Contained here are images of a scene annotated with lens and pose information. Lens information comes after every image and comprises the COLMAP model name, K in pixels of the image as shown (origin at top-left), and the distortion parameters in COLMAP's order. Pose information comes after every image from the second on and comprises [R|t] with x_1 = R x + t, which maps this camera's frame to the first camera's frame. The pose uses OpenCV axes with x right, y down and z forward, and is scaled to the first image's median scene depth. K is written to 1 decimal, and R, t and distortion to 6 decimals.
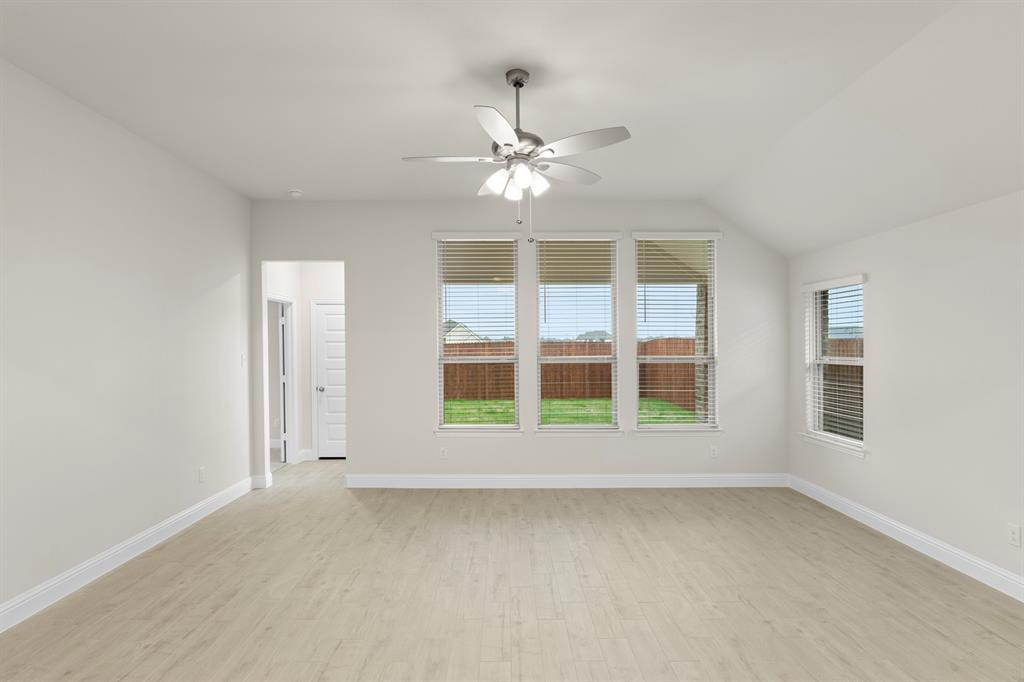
lens RADIAL K [[549.3, 0, 513.8], [0, 549.3, 351.9], [0, 0, 1]] dist [-0.000651, -0.000005]
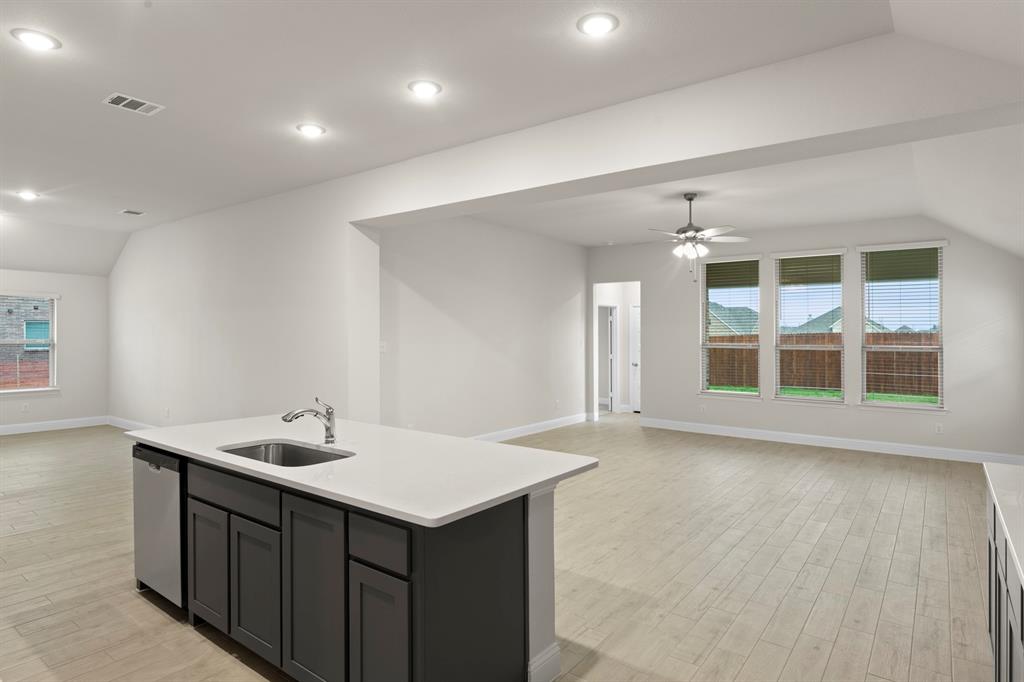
lens RADIAL K [[570.3, 0, 496.2], [0, 570.3, 337.3], [0, 0, 1]] dist [0.001570, -0.000574]
pose [[0.777349, 0.006071, -0.629040, 0.445905], [-0.007978, 0.999968, -0.000208, -0.002239], [0.629019, 0.005180, 0.777373, -0.584473]]
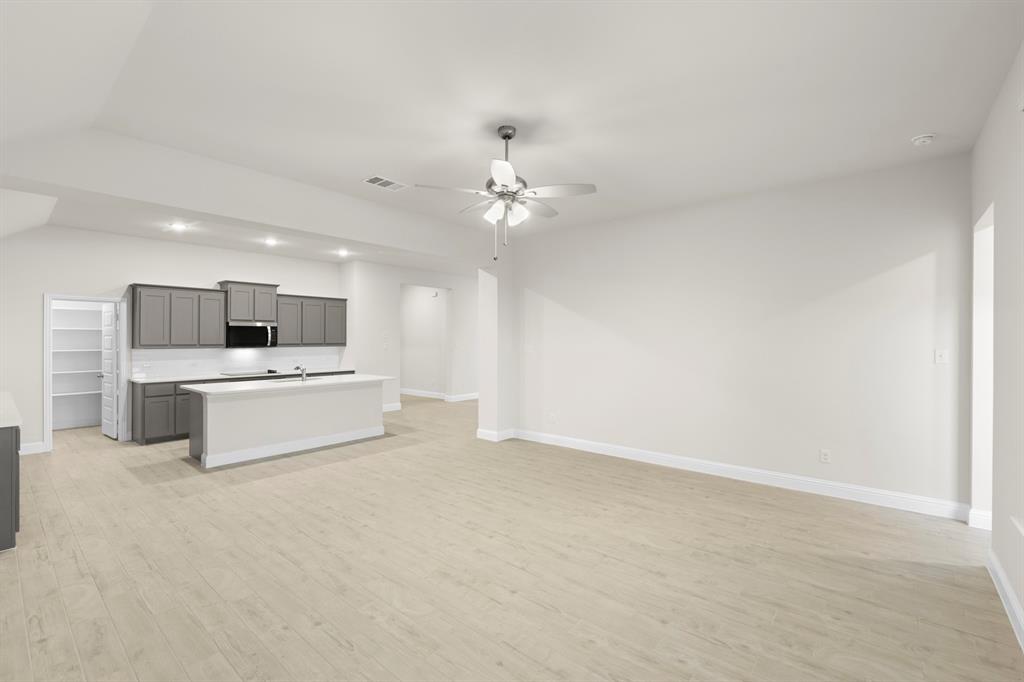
lens RADIAL K [[450.1, 0, 511.0], [0, 450.1, 344.1], [0, 0, 1]] dist [-0.002450, -0.000180]
pose [[-0.663635, 0.011337, -0.747971, 0.478072], [-0.005240, 0.999790, 0.019803, -0.014137], [0.748038, 0.017061, -0.663436, 1.030534]]
